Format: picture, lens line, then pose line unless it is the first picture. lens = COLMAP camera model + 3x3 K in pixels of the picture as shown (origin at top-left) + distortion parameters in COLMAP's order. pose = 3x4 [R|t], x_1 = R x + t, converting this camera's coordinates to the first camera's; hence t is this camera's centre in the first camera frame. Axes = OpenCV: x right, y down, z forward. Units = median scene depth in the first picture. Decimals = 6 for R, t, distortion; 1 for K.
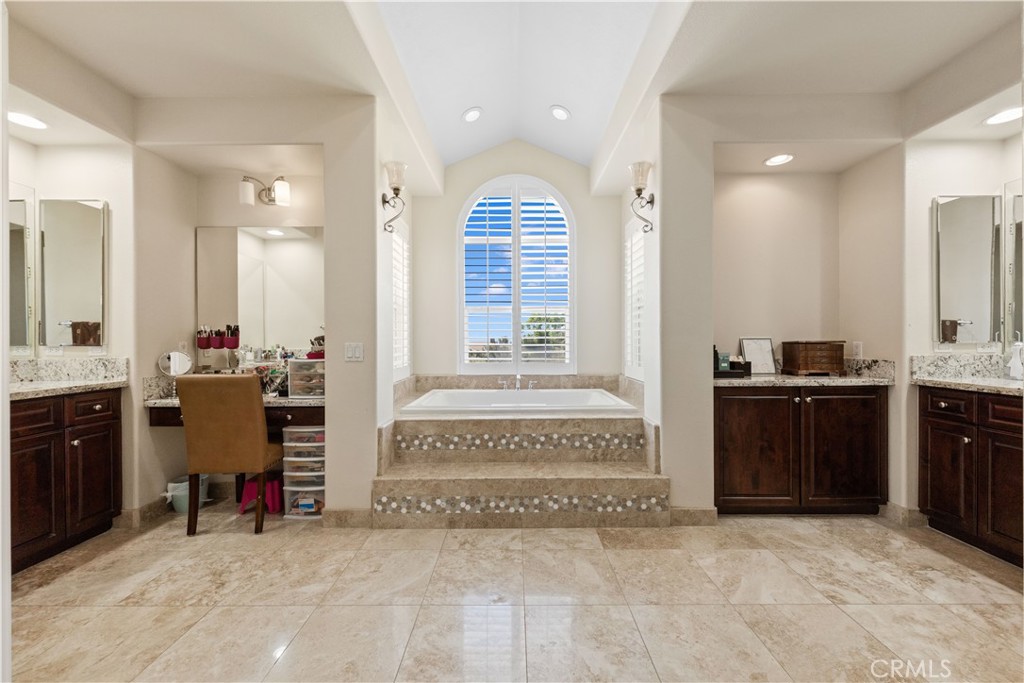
lens RADIAL K [[397.8, 0, 511.8], [0, 397.8, 340.2], [0, 0, 1]] dist [0.002651, 0.000147]
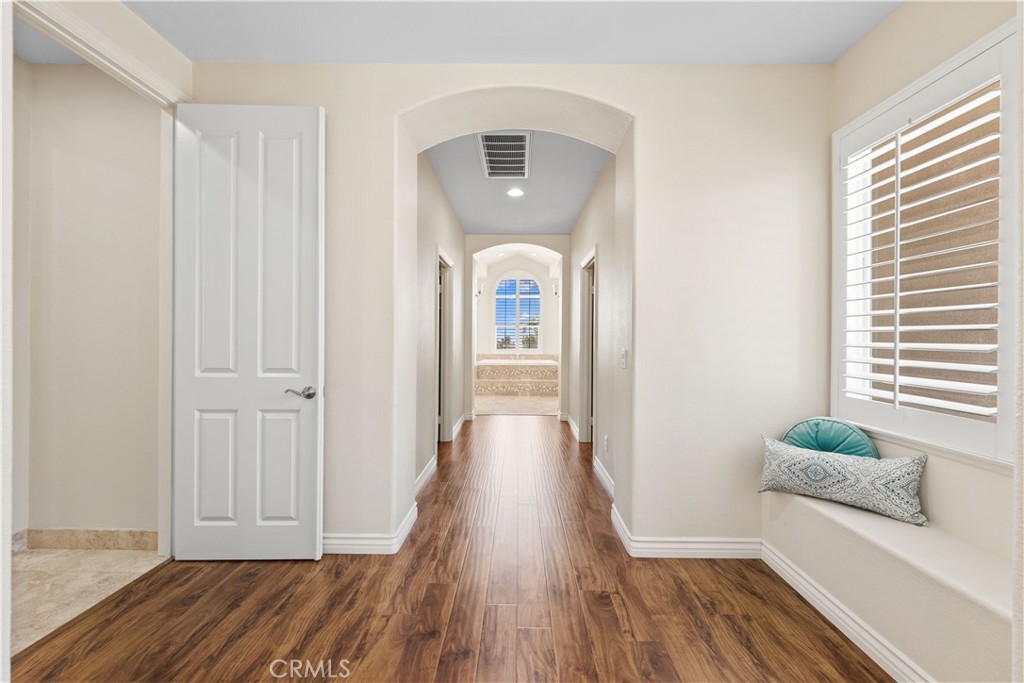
lens RADIAL K [[397.8, 0, 511.8], [0, 397.8, 340.2], [0, 0, 1]] dist [0.002651, 0.000147]
pose [[0.999916, 0.010062, -0.008123, -0.001550], [-0.010067, 0.999949, -0.000681, 0.005776], [0.008116, 0.000763, 0.999967, -1.436706]]
